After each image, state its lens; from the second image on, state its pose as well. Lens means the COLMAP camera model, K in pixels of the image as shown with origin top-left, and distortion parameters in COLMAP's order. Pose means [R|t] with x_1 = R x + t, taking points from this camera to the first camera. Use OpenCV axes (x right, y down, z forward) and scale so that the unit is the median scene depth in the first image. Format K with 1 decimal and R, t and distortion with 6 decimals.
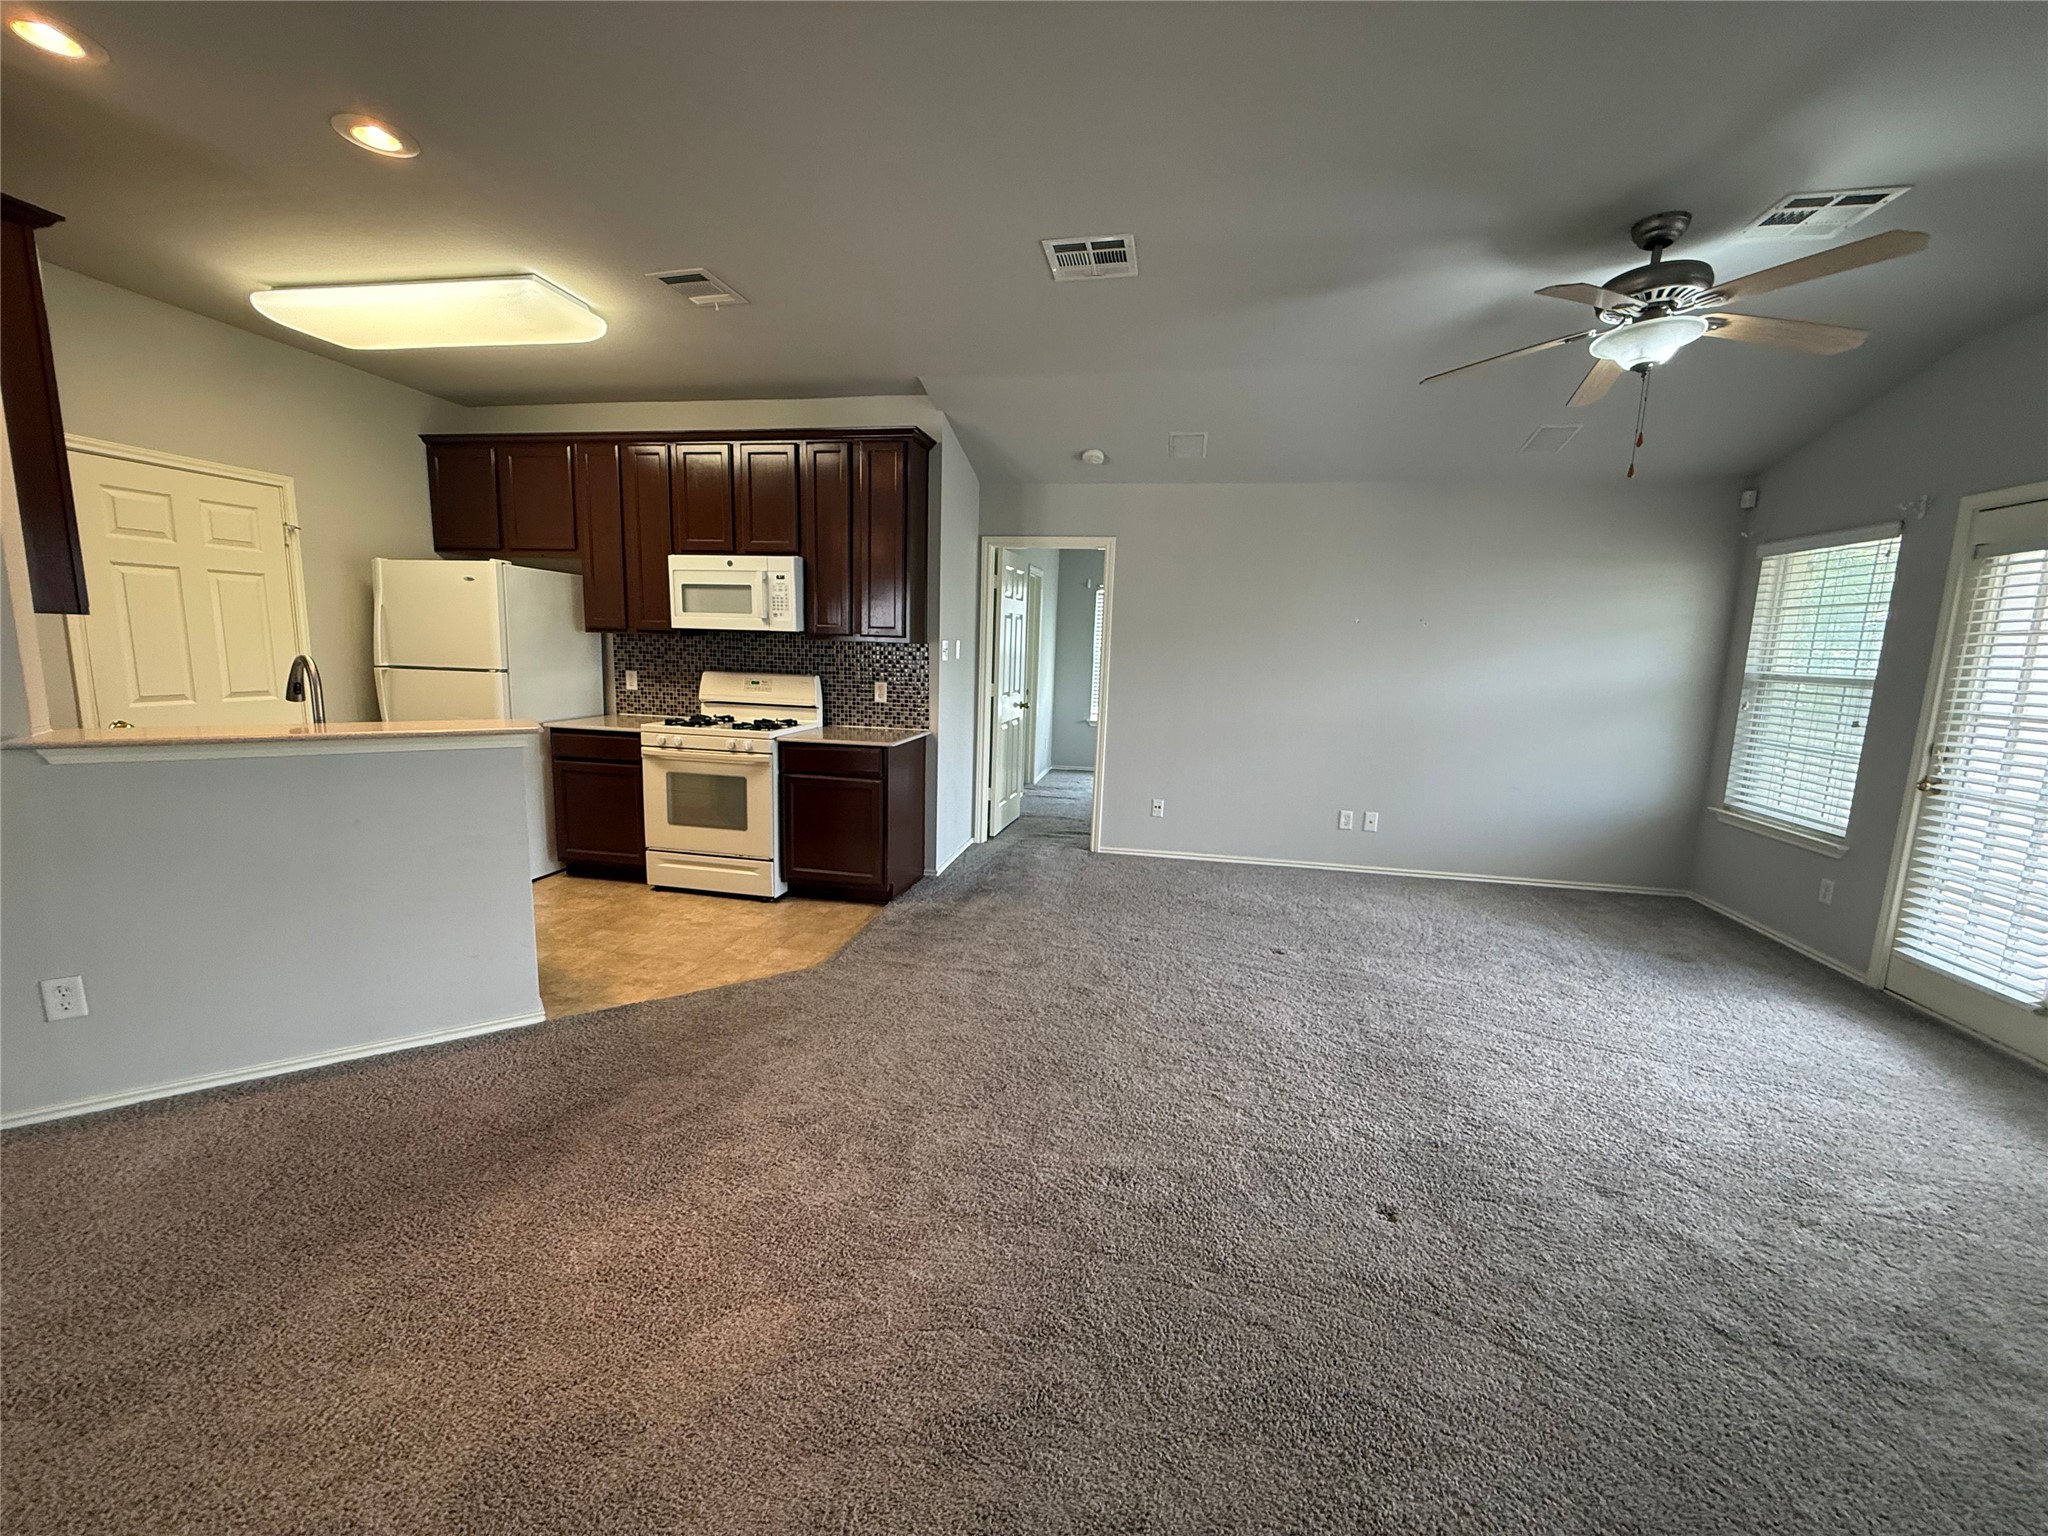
lens RADIAL K [[817.7, 0, 1025.8], [0, 817.7, 769.2], [0, 0, 1]] dist [-0.000186, 0.000011]
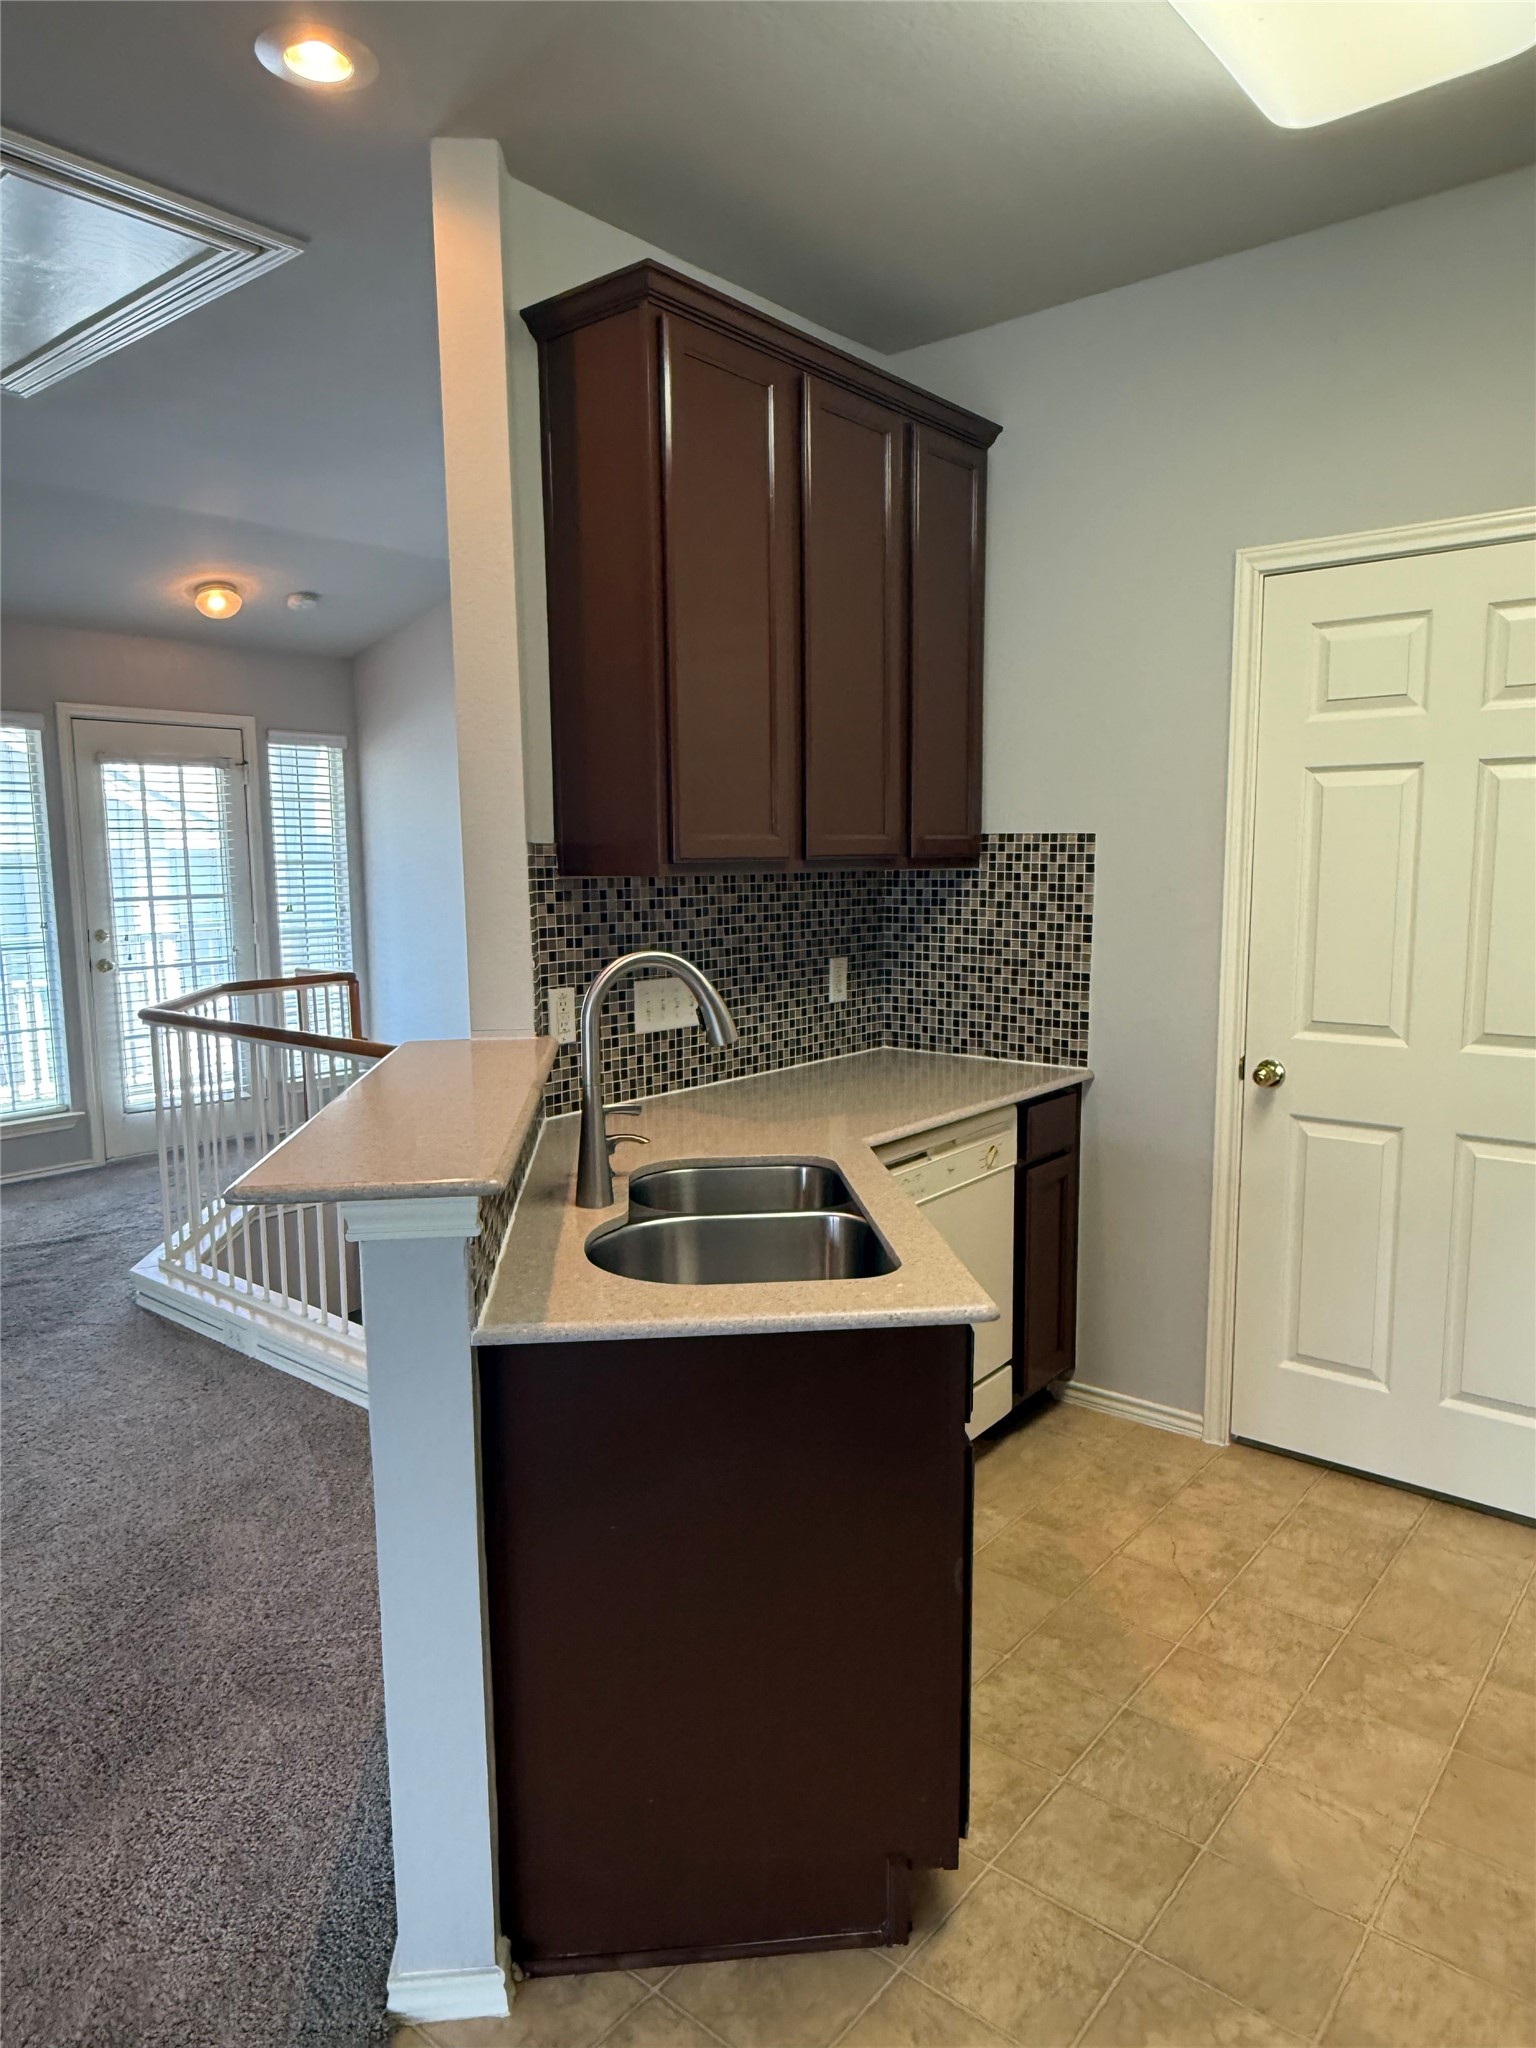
lens RADIAL K [[1316.5, 0, 768.1], [0, 1316.5, 1035.6], [0, 0, 1]] dist [-0.003717, -0.002285]
pose [[-0.488368, 0.094002, -0.867560, -0.151291], [-0.137812, 0.973397, 0.183047, -0.155811], [0.861687, 0.208954, -0.462421, 0.912775]]
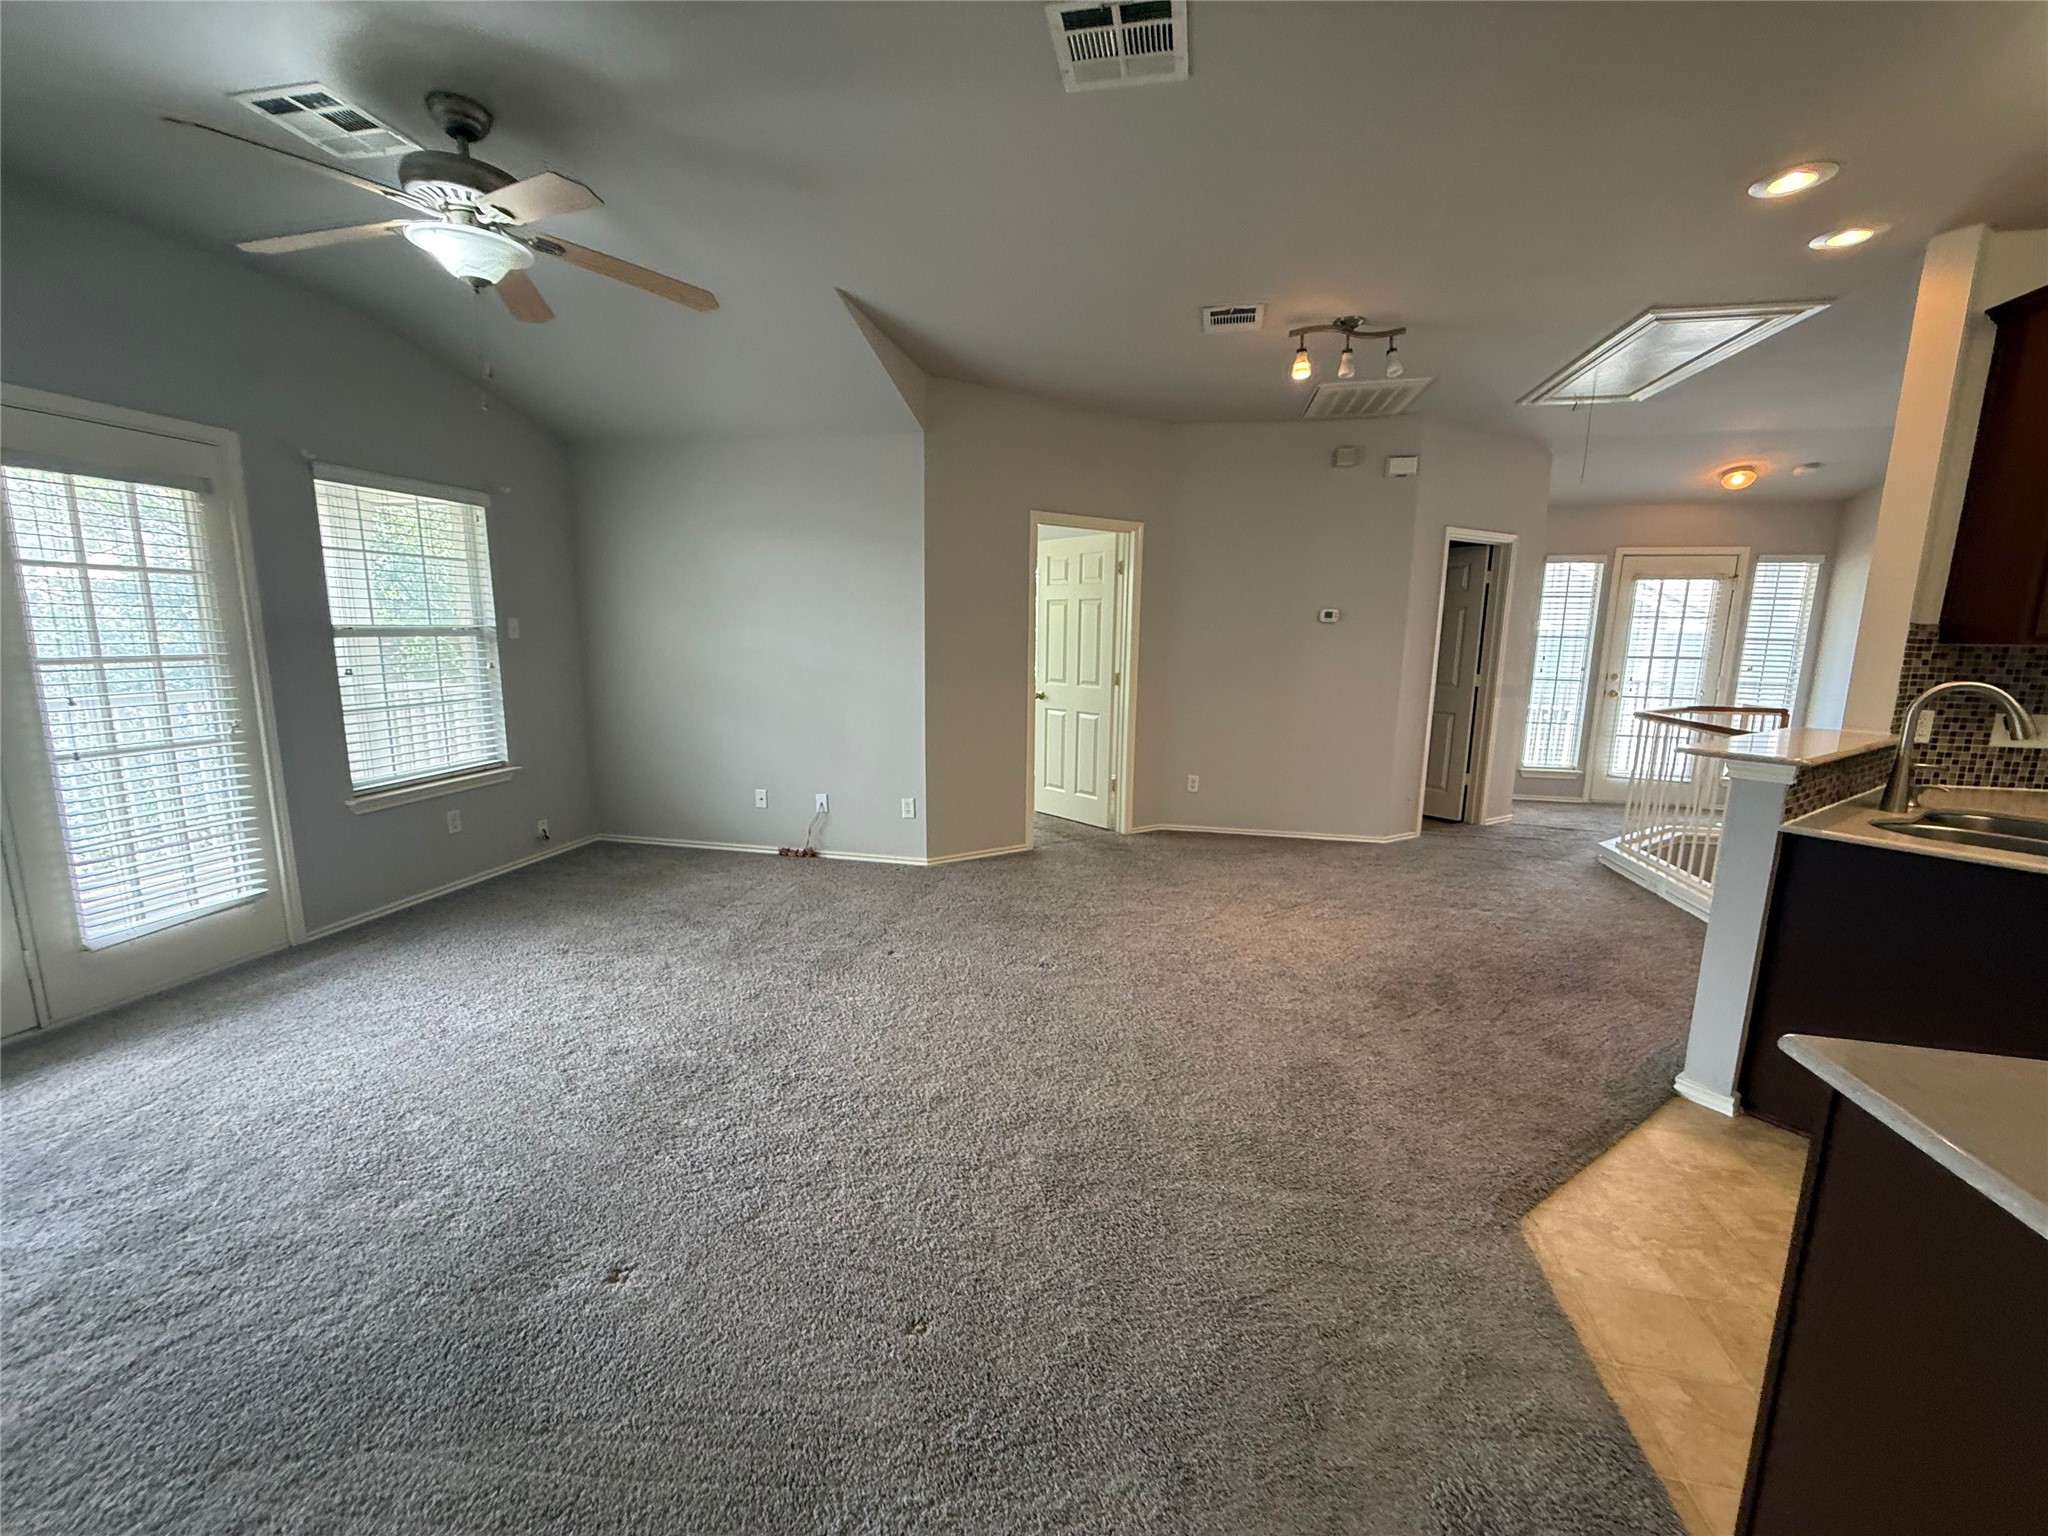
lens RADIAL K [[817.7, 0, 1021.9], [0, 817.7, 768.6], [0, 0, 1]] dist [-0.000186, 0.000011]
pose [[-0.998634, -0.050475, 0.013535, 0.080216], [-0.043666, 0.948256, 0.314490, -0.182092], [-0.028709, 0.313470, -0.949164, 1.212017]]
